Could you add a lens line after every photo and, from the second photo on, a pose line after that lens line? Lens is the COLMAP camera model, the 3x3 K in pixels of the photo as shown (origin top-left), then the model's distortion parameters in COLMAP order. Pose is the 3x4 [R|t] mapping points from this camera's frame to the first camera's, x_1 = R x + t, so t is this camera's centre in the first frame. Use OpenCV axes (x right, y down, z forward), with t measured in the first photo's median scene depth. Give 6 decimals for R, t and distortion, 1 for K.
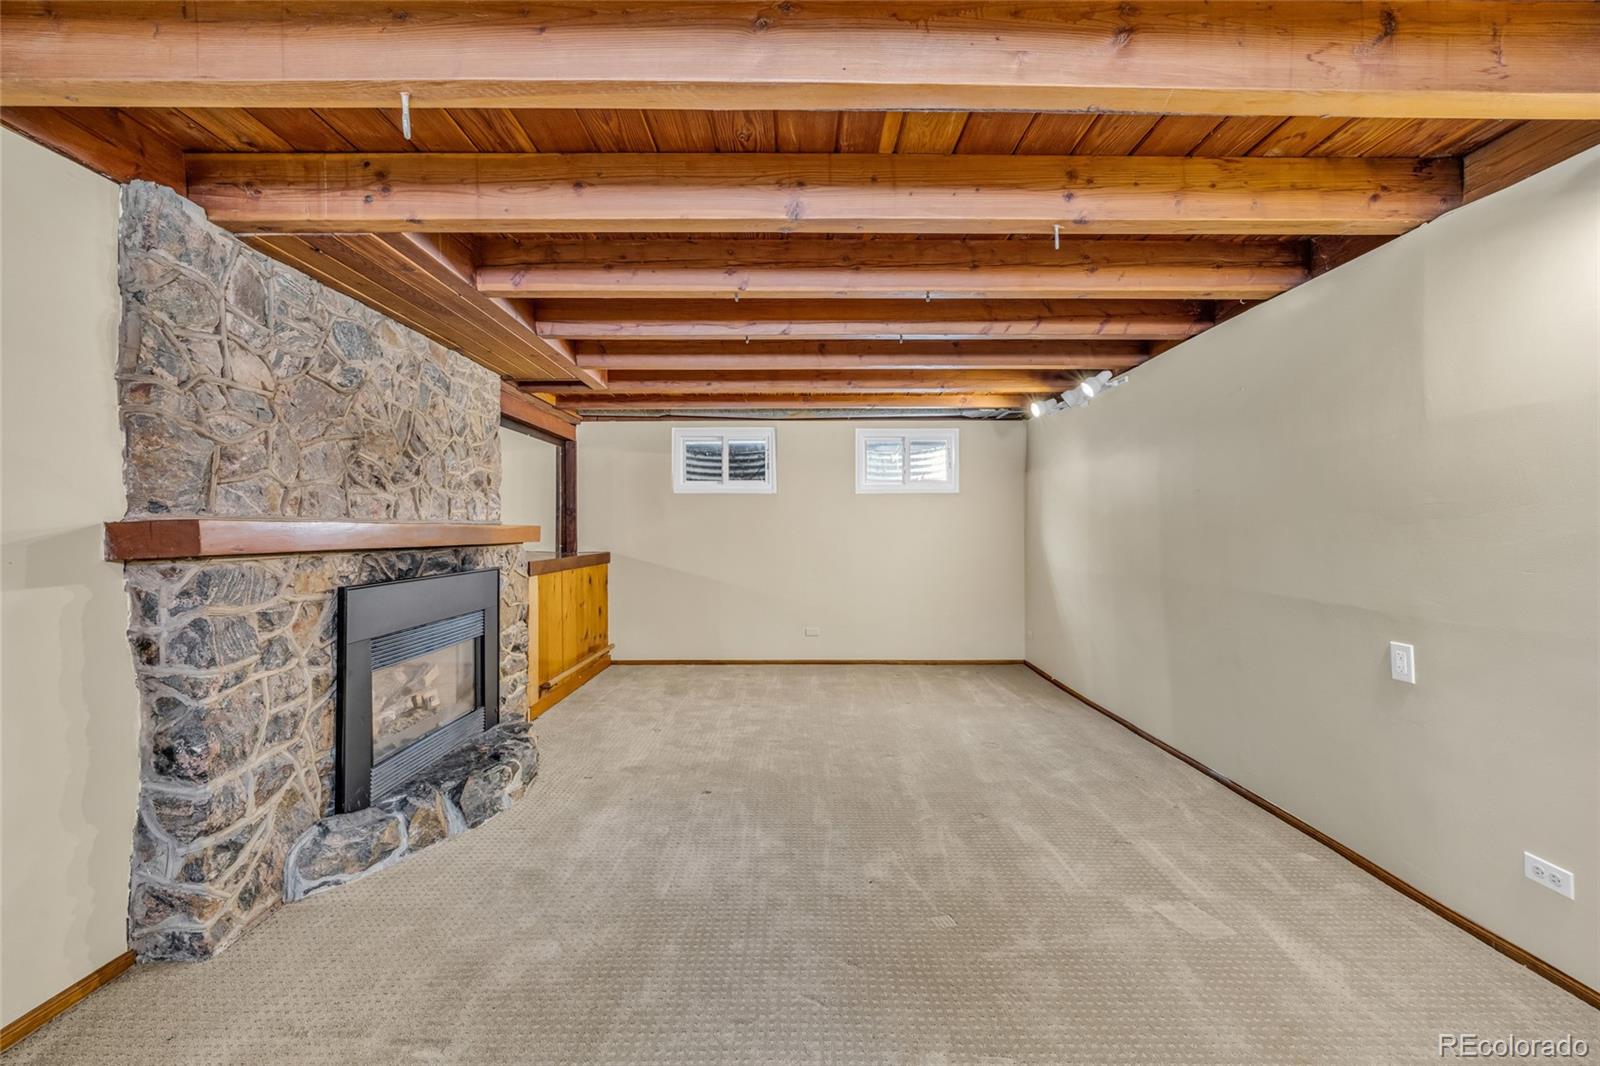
lens RADIAL K [[677.6, 0, 800.0], [0, 677.6, 533.0], [0, 0, 1]] dist [0.001942, 0.000349]
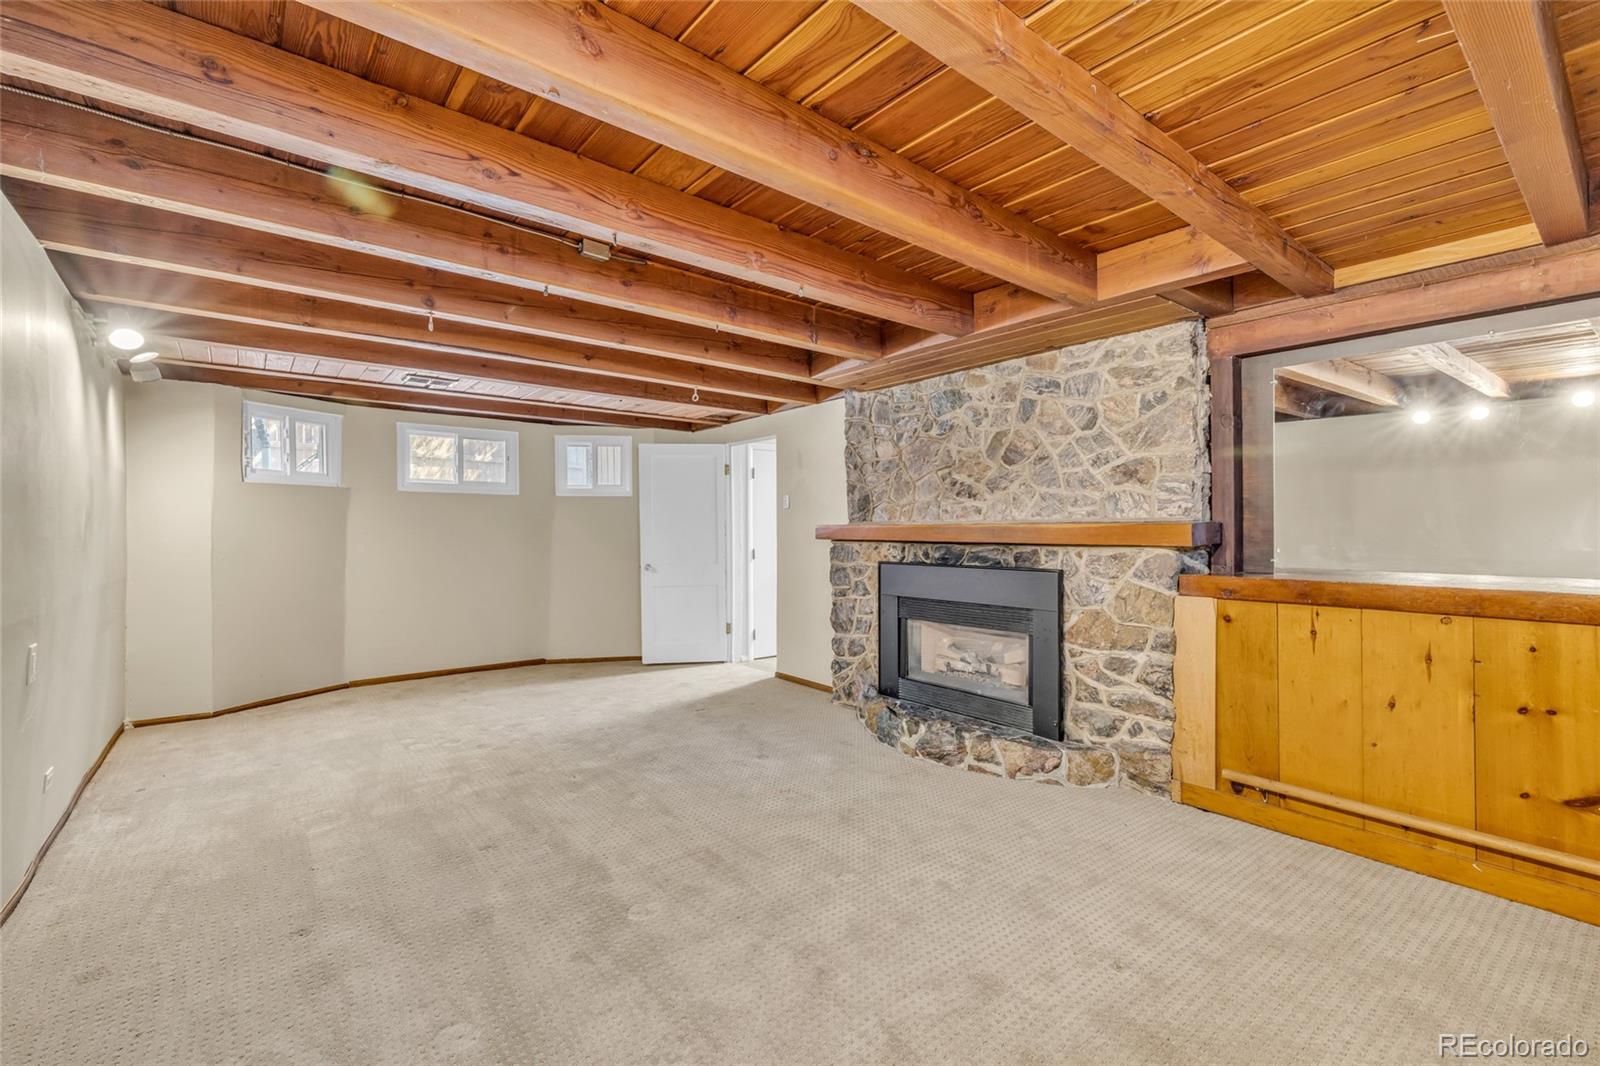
lens RADIAL K [[677.6, 0, 800.0], [0, 677.6, 533.0], [0, 0, 1]] dist [0.001942, 0.000349]
pose [[-0.784557, -0.002914, -0.620050, 0.597904], [-0.009032, 0.999937, 0.006729, -0.003969], [0.619991, 0.010880, -0.784533, 2.294911]]
